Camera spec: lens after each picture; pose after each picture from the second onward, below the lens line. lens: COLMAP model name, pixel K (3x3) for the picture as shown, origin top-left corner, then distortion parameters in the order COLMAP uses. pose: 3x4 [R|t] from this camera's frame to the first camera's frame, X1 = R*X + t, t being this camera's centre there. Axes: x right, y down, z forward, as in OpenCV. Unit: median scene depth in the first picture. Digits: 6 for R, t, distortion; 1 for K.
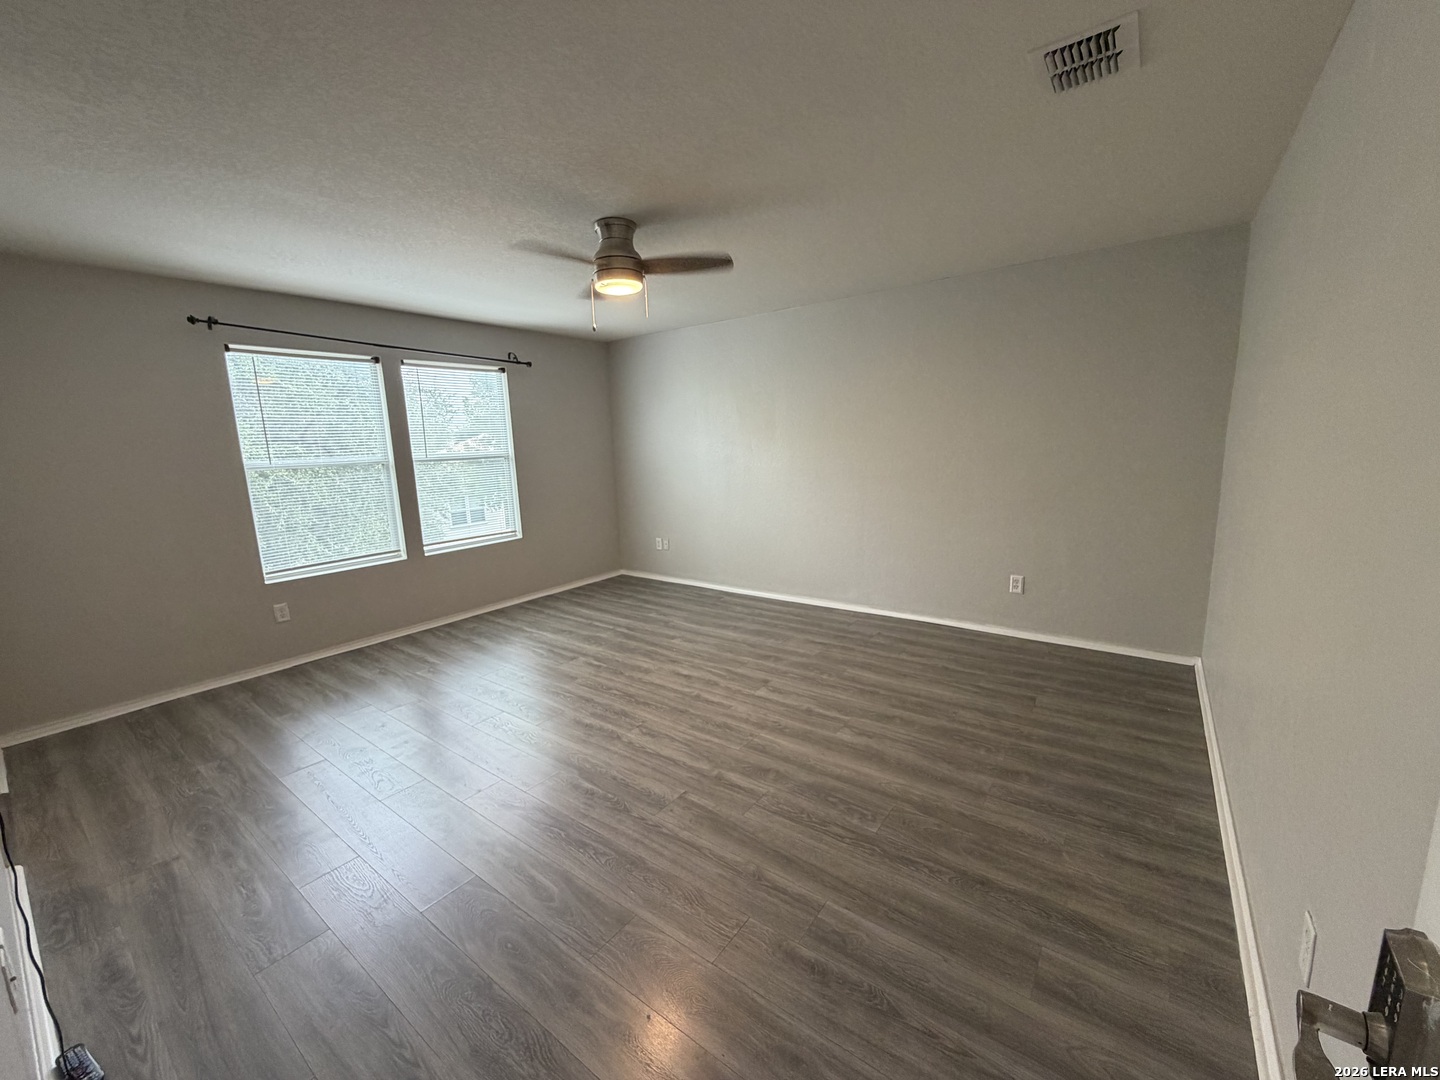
lens RADIAL K [[576.0, 0, 715.3], [0, 576.0, 539.3], [0, 0, 1]] dist [-0.001057, 0.000390]
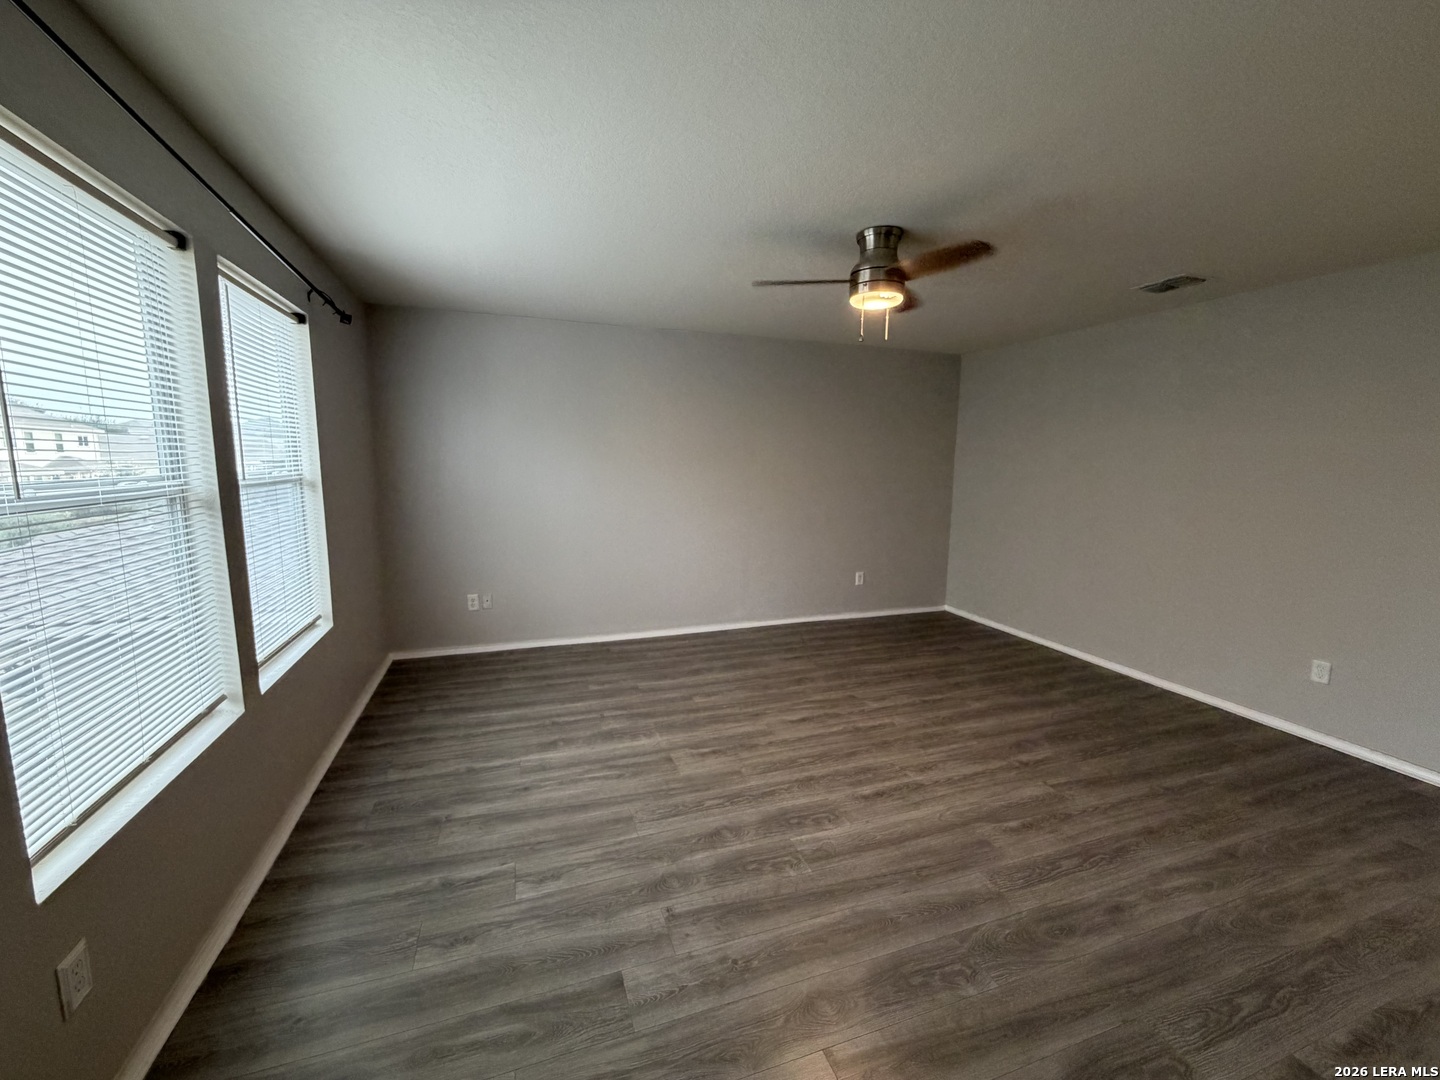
lens RADIAL K [[576.0, 0, 715.3], [0, 576.0, 539.3], [0, 0, 1]] dist [-0.001057, 0.000390]
pose [[0.558148, -0.073822, 0.826451, -0.773102], [0.110335, 0.993792, 0.014254, -0.070328], [-0.822373, 0.083230, 0.562828, 0.507188]]
